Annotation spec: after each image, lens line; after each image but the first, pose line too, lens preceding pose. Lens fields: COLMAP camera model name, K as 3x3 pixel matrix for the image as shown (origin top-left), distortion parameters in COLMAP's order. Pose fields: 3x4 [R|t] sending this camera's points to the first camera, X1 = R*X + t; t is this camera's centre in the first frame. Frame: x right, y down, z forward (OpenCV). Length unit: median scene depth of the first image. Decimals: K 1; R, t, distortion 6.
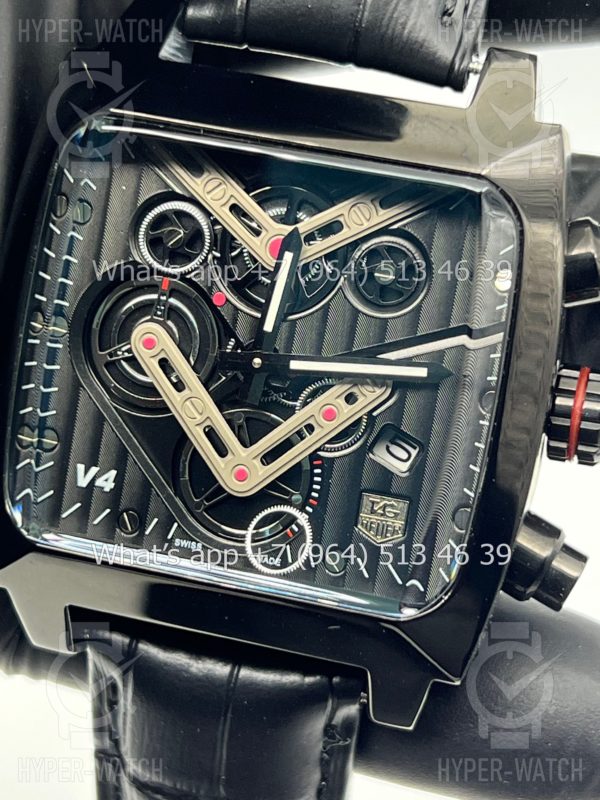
lens RADIAL K [[1897.0, 0, 300.0], [0, 1897.0, 400.0], [0, 0, 1]] dist [0.183852, 0.059635]
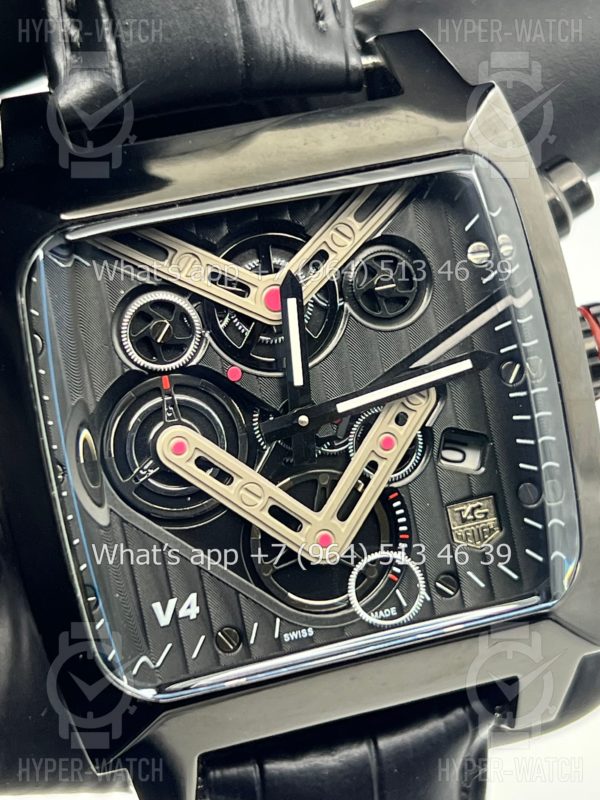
lens RADIAL K [[1897.0, 0, 300.0], [0, 1897.0, 400.0], [0, 0, 1]] dist [0.183852, 0.059635]
pose [[0.851841, -0.361944, 0.378634, -0.369727], [0.378938, 0.924883, 0.031587, -0.058452], [-0.361625, 0.116572, 0.925007, 0.135178]]
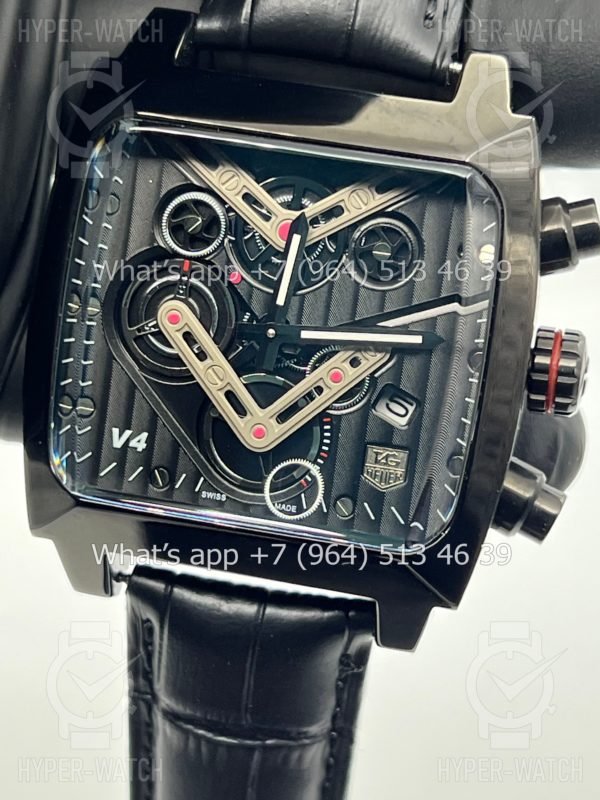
lens RADIAL K [[1897.0, 0, 300.0], [0, 1897.0, 400.0], [0, 0, 1]] dist [0.183852, 0.059635]
pose [[0.999126, -0.029452, 0.029662, -0.039813], [0.029141, 0.999516, 0.010859, 0.008329], [-0.029967, -0.009985, 0.999501, -0.130458]]
